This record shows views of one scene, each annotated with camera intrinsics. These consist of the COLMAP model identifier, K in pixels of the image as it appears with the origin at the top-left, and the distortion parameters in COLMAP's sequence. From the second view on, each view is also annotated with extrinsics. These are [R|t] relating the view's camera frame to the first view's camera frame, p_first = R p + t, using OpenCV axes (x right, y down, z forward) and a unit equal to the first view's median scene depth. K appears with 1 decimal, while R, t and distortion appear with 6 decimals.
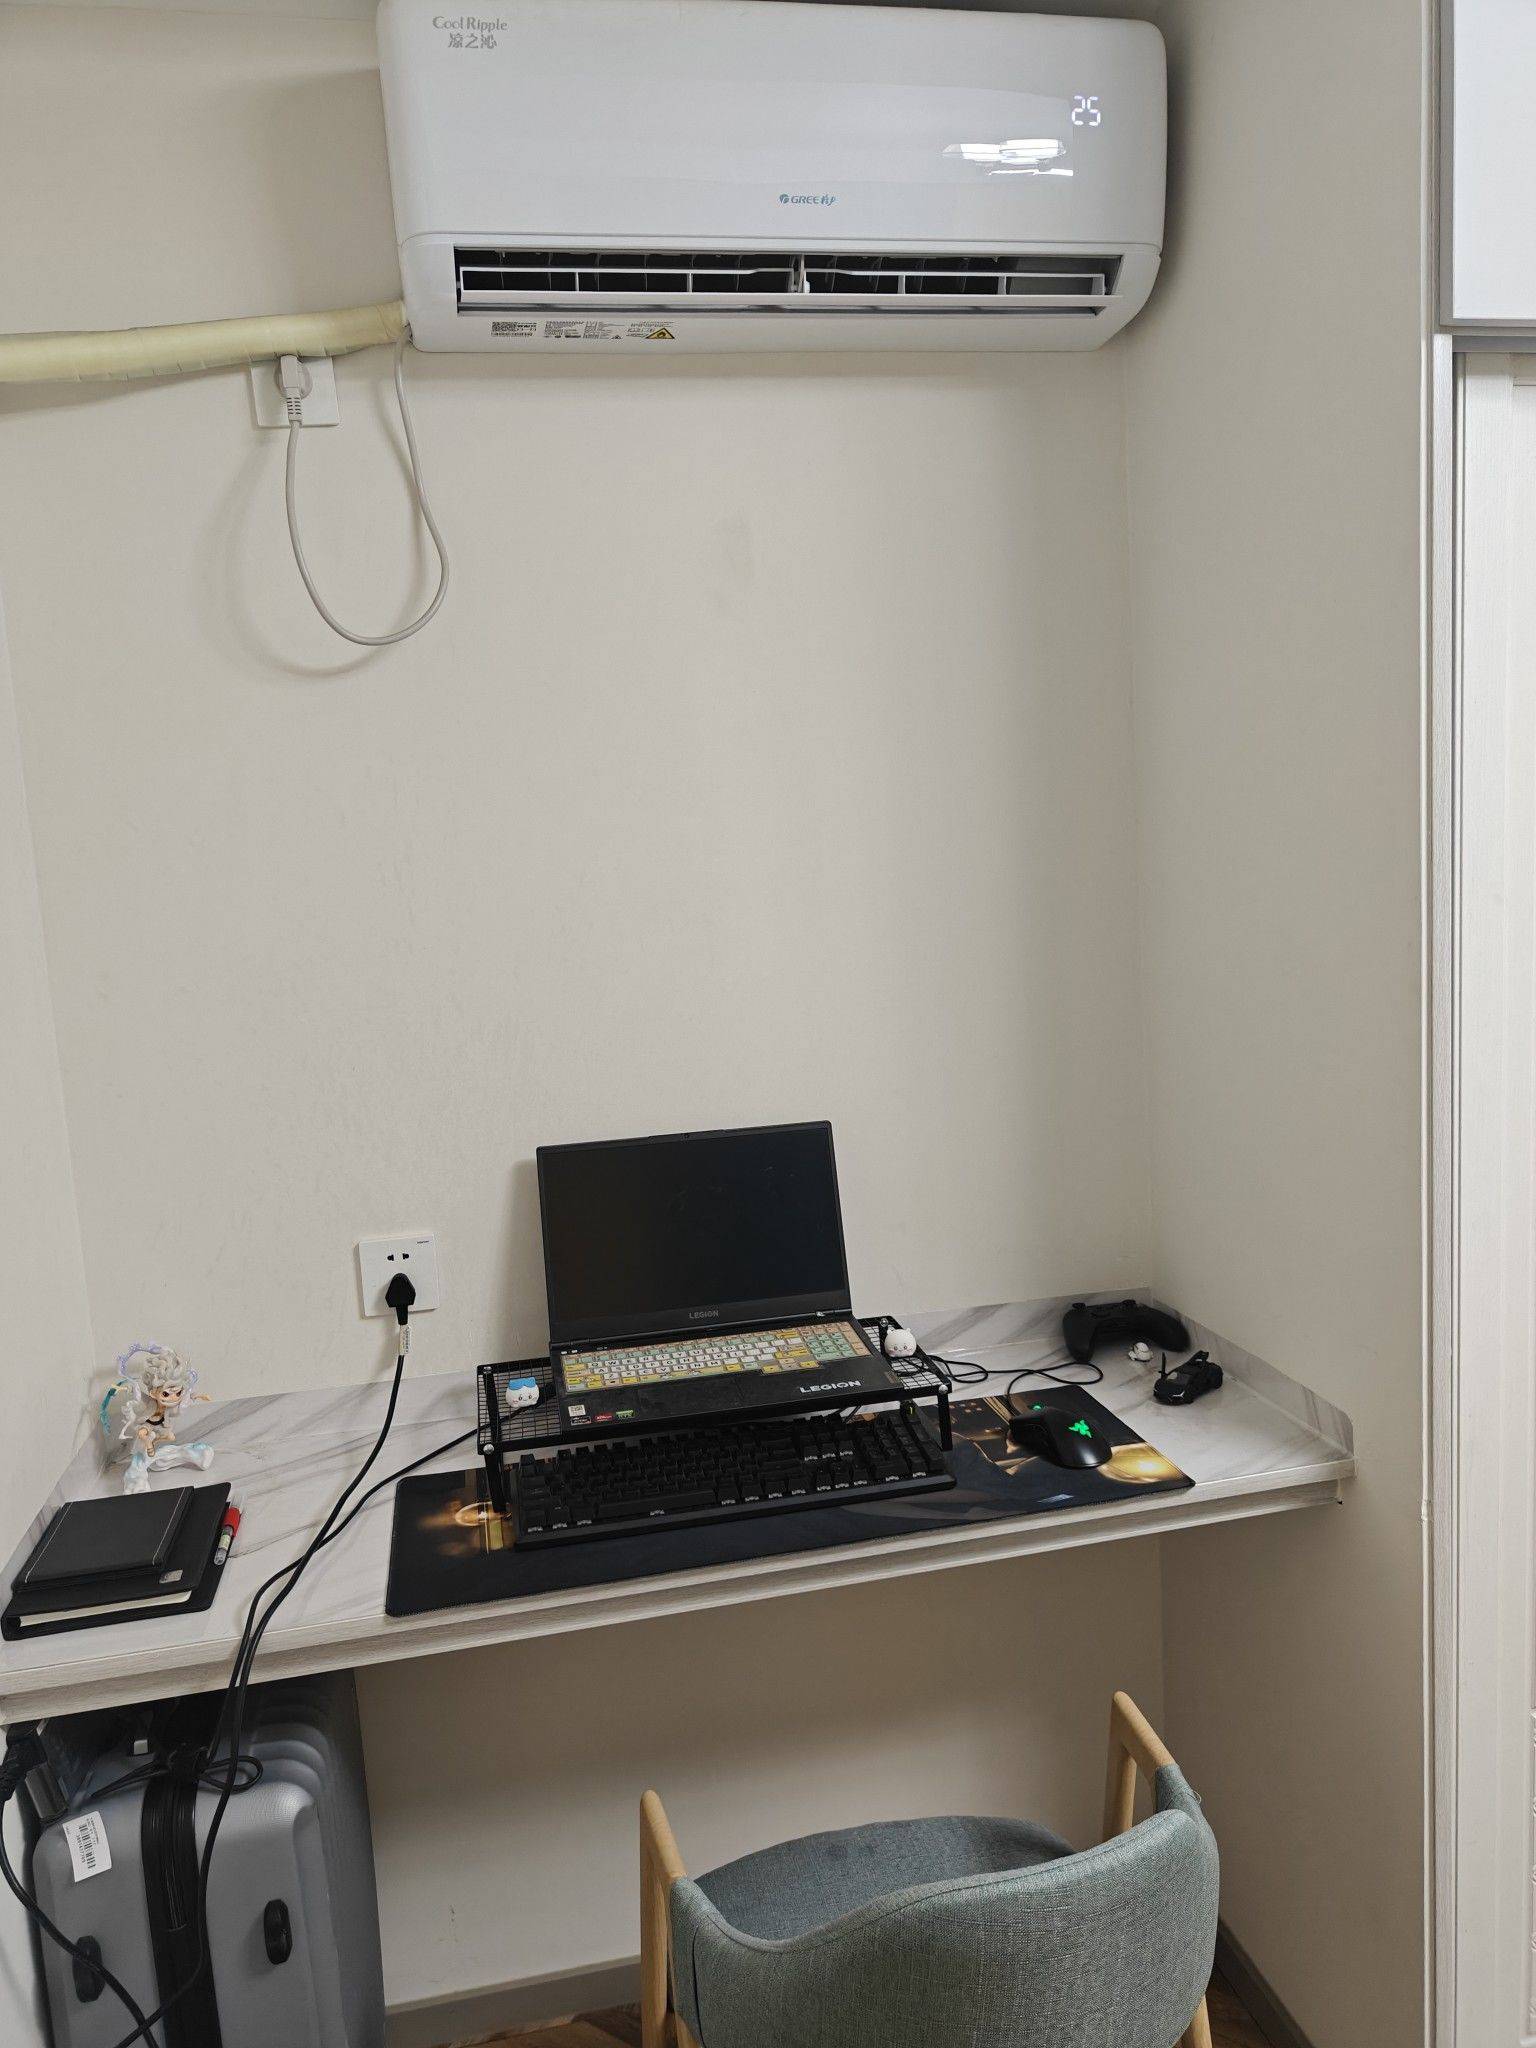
lens RADIAL K [[1455.7, 0, 767.2], [0, 1455.7, 1035.6], [0, 0, 1]] dist [0.008701, -0.001340]
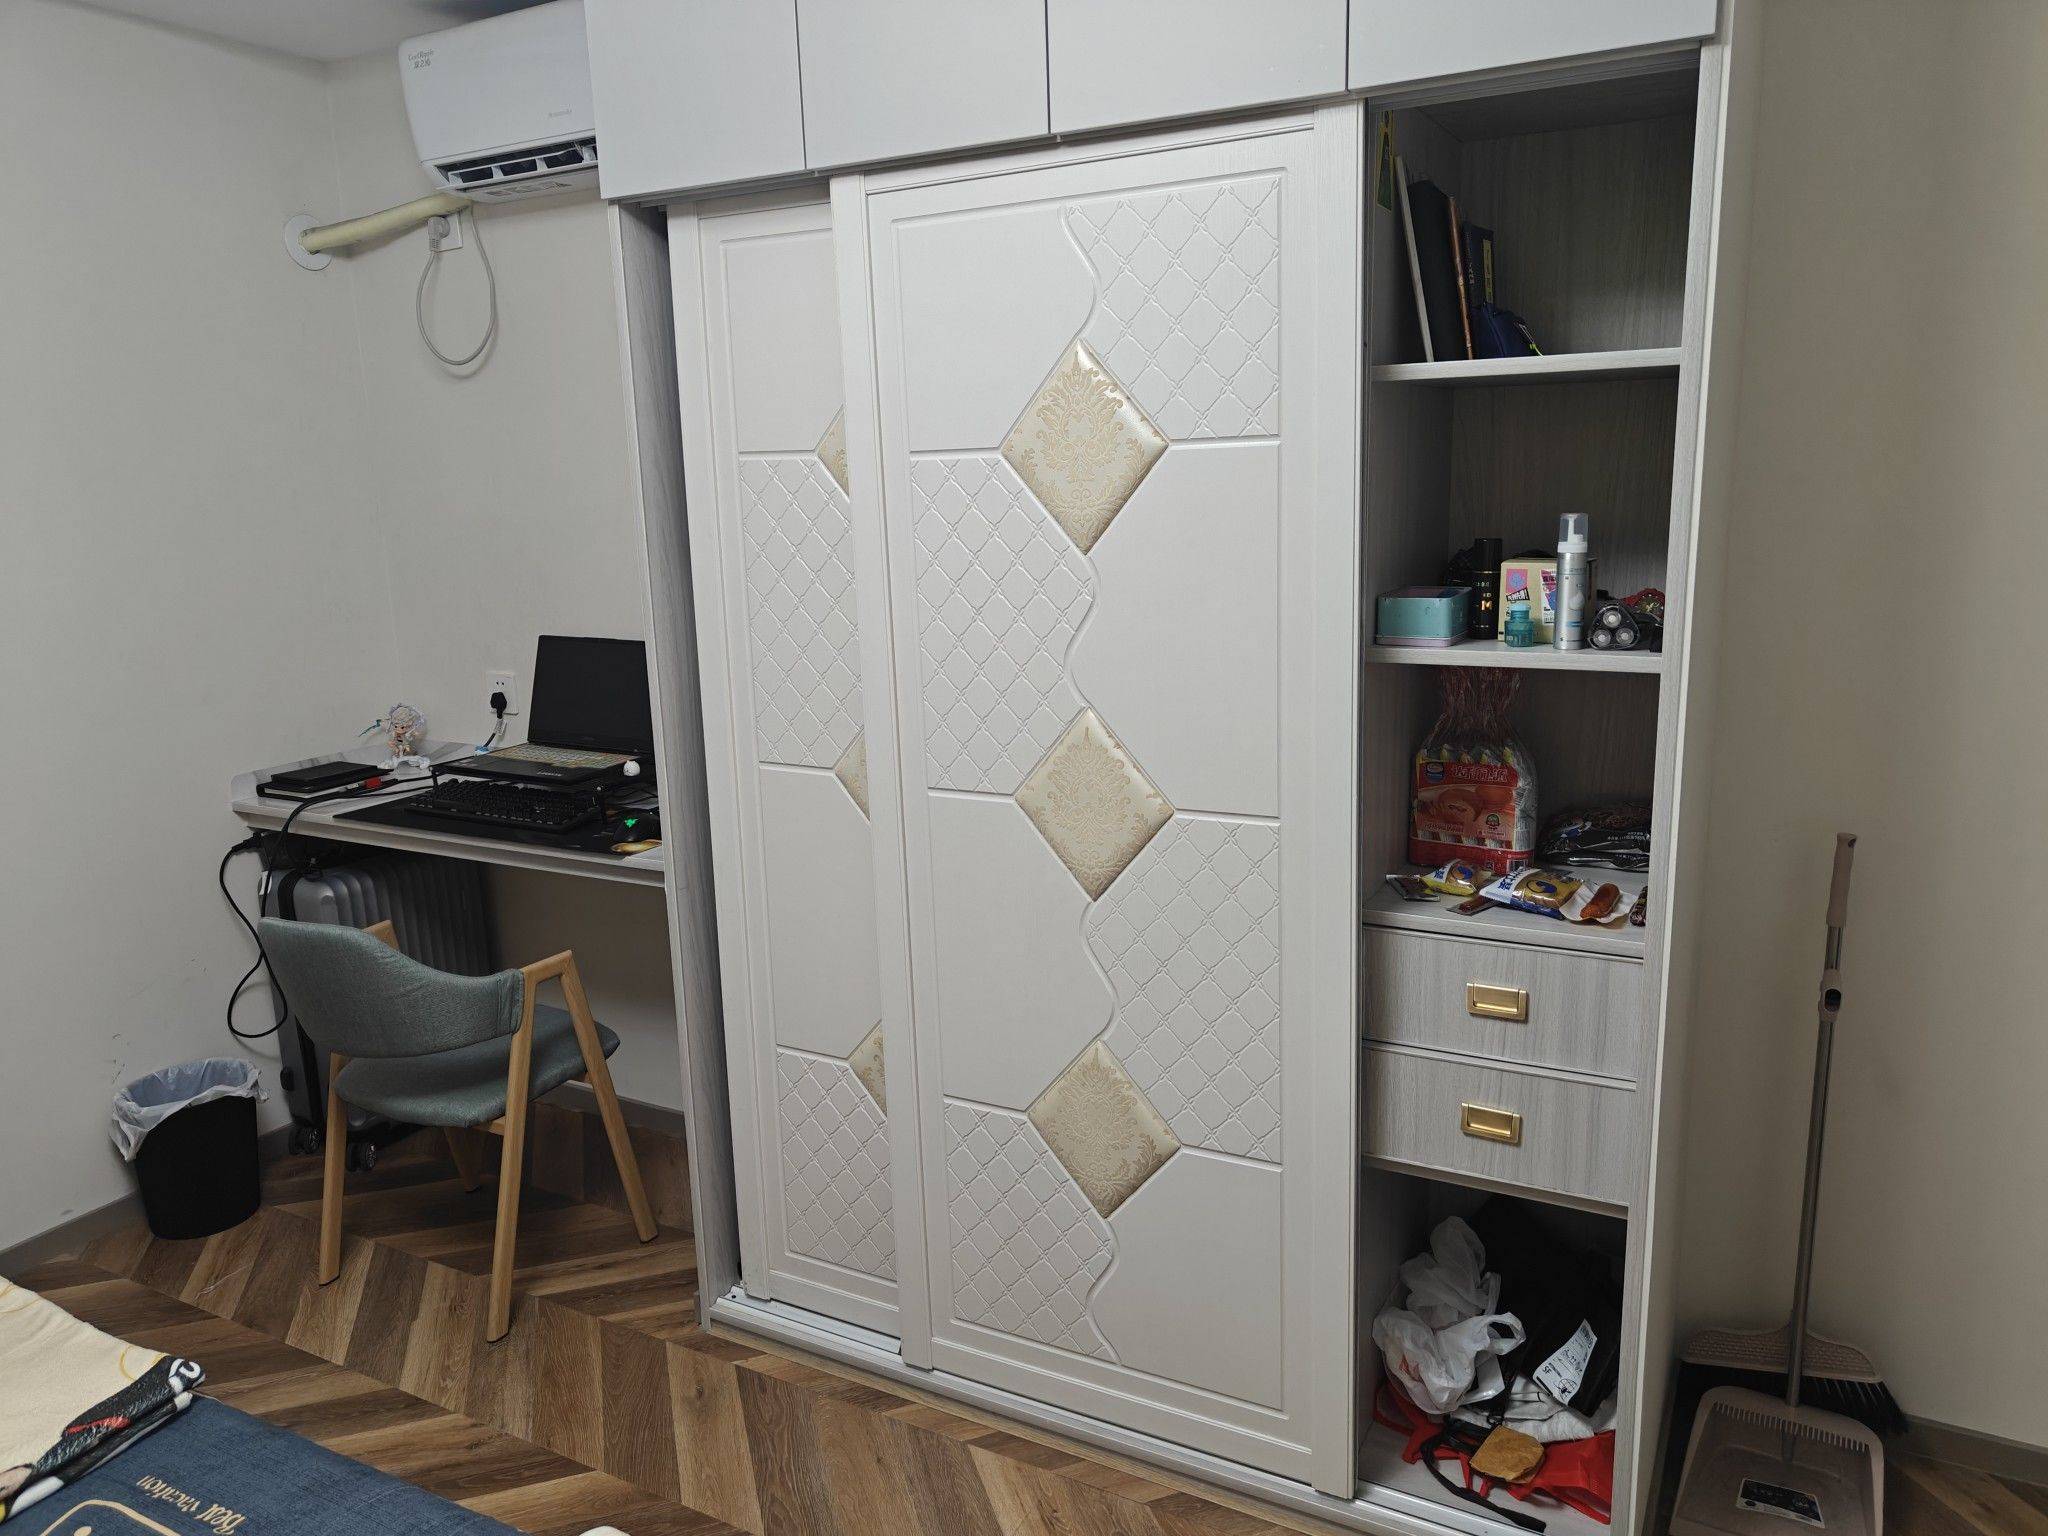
lens RADIAL K [[1455.7, 0, 1017.9], [0, 1455.7, 765.3], [0, 0, 1]] dist [0.008701, -0.001340]
pose [[0.756704, 0.172143, -0.630687, 1.509028], [-0.097718, 0.983655, 0.151241, -0.100597], [0.646413, -0.052815, 0.761157, -0.030946]]
